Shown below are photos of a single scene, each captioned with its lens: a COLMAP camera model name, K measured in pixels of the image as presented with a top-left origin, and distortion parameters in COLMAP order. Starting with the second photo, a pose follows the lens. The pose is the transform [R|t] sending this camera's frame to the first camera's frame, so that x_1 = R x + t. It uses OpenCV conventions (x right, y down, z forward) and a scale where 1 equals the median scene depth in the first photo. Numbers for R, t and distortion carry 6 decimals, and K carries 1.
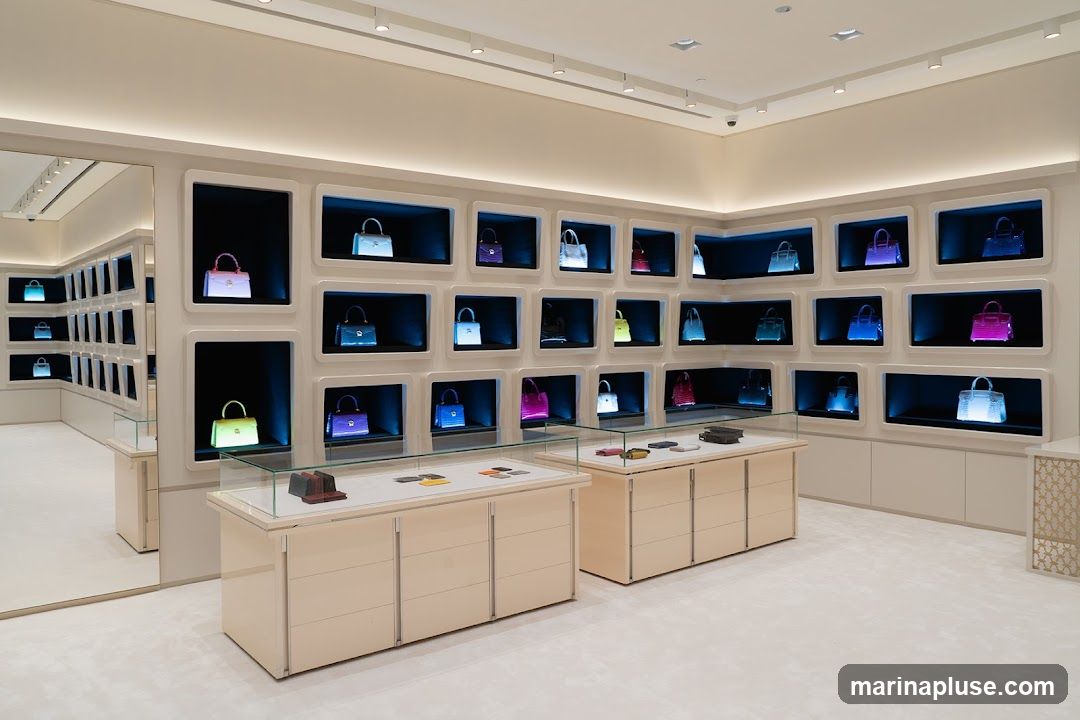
lens RADIAL K [[827.5, 0, 538.2], [0, 827.5, 336.2], [0, 0, 1]] dist [-0.061252, -0.004111]
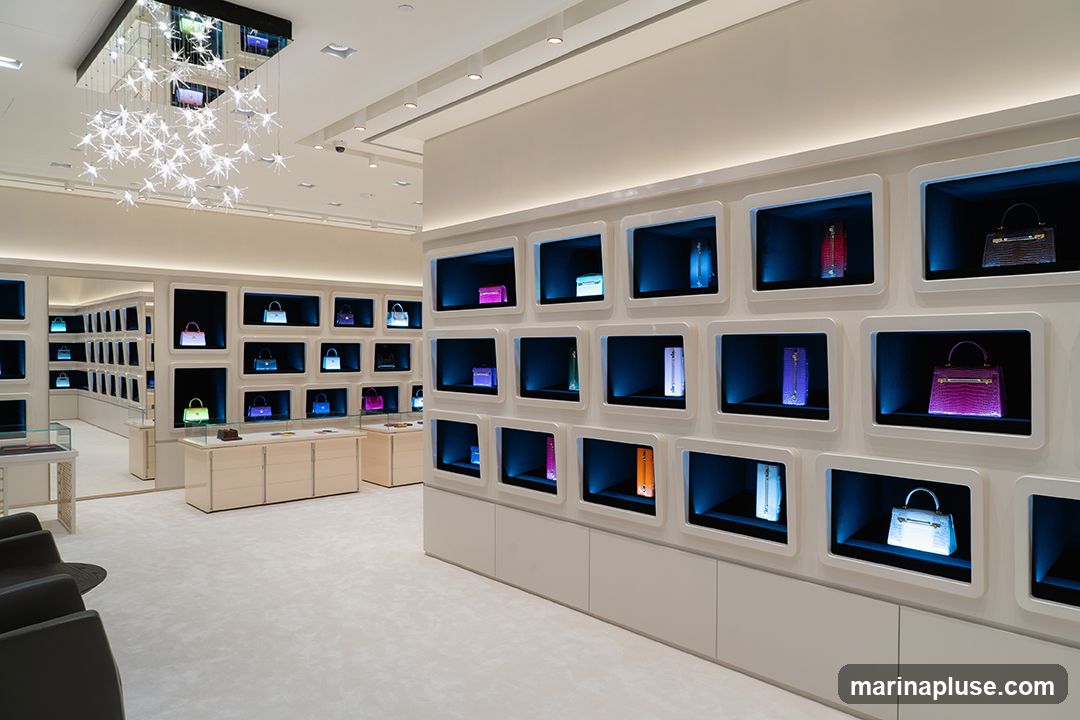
lens RADIAL K [[730.9, 0, 540.0], [0, 730.9, 360.0], [0, 0, 1]] dist [0.000651, 0.001249]
pose [[0.998684, 0.007625, 0.050723, 0.294209], [-0.008068, 0.999931, 0.008530, -0.027836], [-0.050654, -0.008928, 0.998676, -0.639721]]
